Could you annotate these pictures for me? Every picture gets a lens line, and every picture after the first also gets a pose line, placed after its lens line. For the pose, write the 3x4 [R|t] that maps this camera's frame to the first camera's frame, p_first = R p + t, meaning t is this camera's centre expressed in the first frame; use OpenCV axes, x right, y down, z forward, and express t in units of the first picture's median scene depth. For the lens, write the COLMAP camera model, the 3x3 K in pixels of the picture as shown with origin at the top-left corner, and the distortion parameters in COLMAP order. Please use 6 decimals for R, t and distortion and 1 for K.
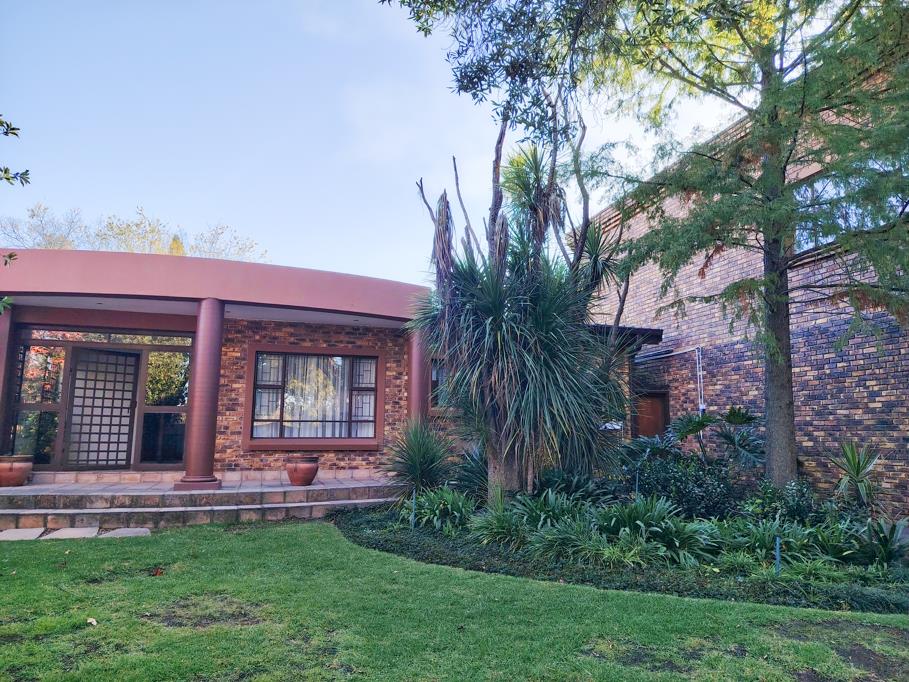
lens RADIAL K [[627.0, 0, 451.6], [0, 627.0, 333.0], [0, 0, 1]] dist [0.053996, -0.068557]
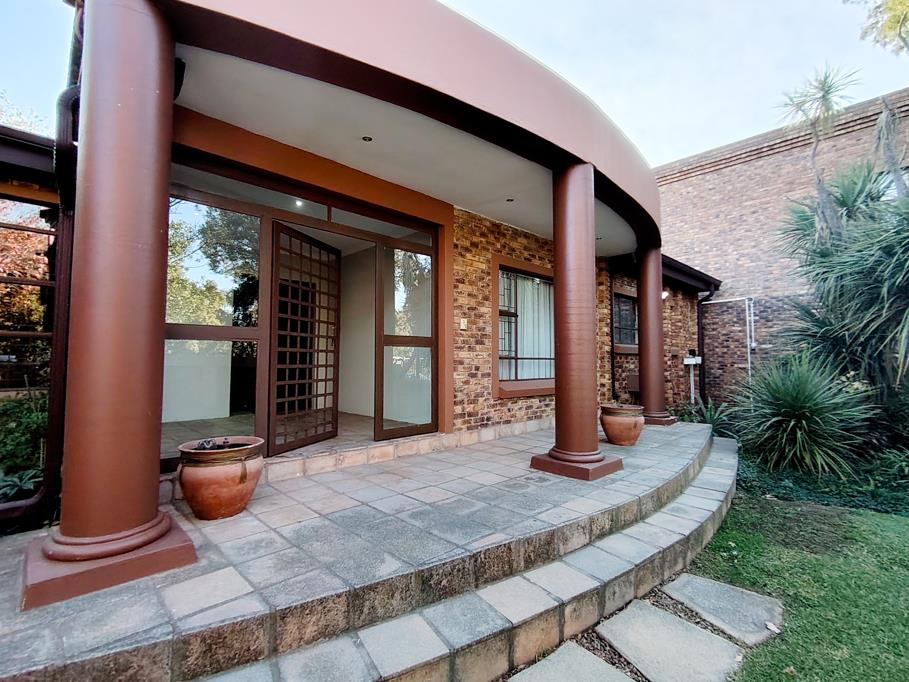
lens RADIAL K [[422.0, 0, 448.0], [0, 422.0, 339.4], [0, 0, 1]] dist [0.018827, 0.000391]
pose [[0.901275, 0.014953, 0.432989, -0.895841], [-0.060569, 0.993938, 0.091750, 0.115227], [-0.428992, -0.108917, 0.896718, 0.894716]]
